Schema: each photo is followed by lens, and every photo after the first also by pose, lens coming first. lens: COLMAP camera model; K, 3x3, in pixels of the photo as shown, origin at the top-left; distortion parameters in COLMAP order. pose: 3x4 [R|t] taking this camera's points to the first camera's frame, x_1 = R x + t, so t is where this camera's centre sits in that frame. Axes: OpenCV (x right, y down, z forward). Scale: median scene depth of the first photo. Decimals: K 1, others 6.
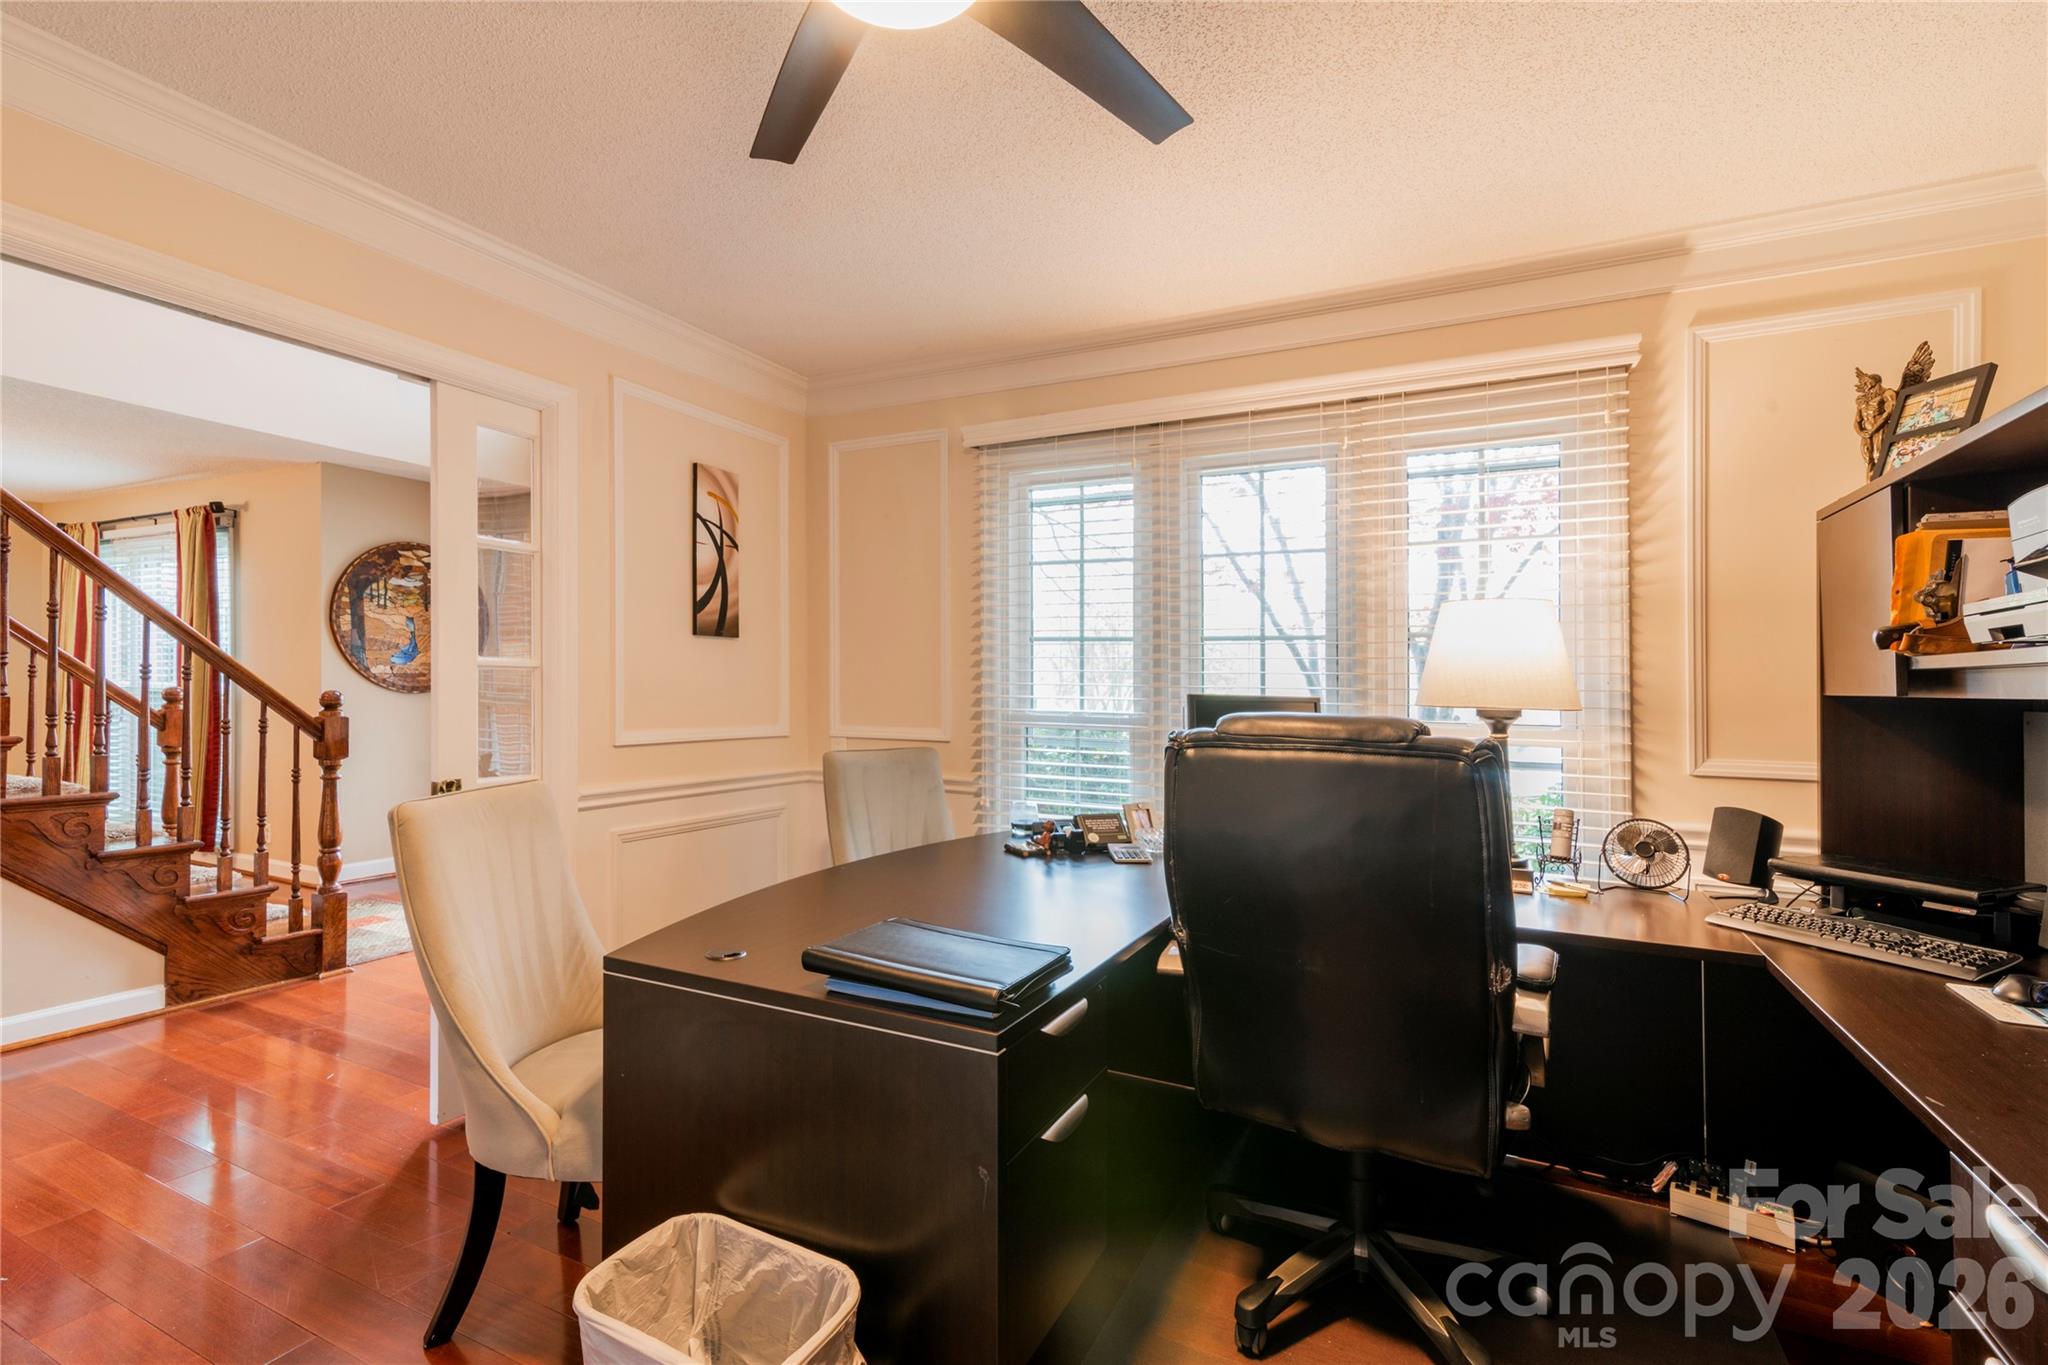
lens RADIAL K [[941.0, 0, 1020.6], [0, 941.0, 687.6], [0, 0, 1]] dist [0.015248, -0.002227]
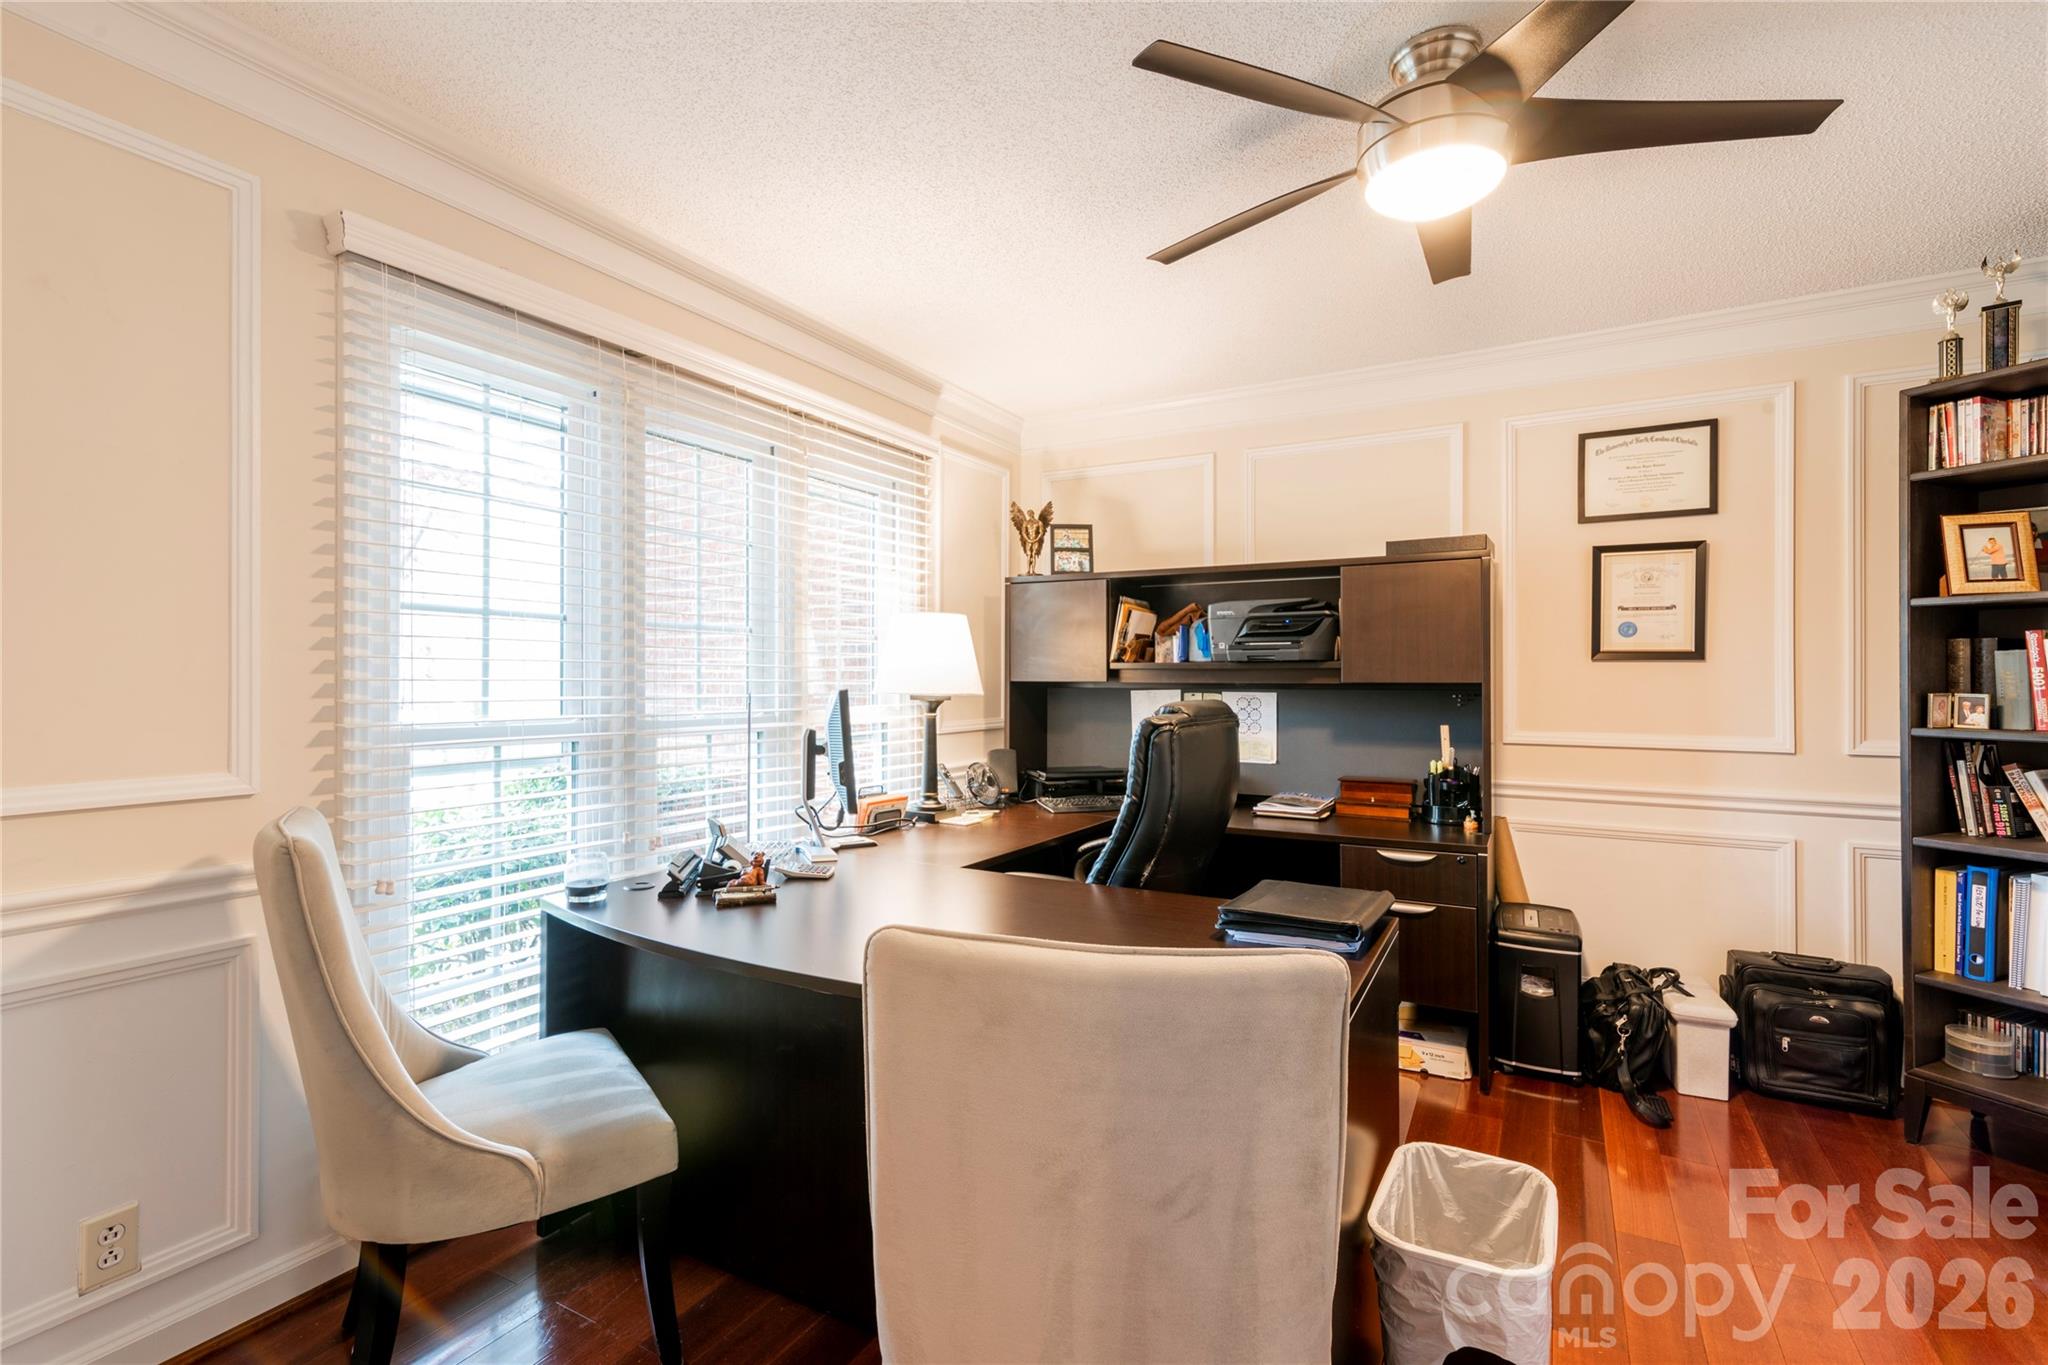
lens RADIAL K [[941.0, 0, 1027.2], [0, 941.0, 672.9], [0, 0, 1]] dist [0.015248, -0.002227]
pose [[0.029927, -0.011564, 0.999485, -0.655732], [-0.010046, 0.999879, 0.011870, -0.021577], [-0.999502, -0.010396, 0.029807, 0.644465]]
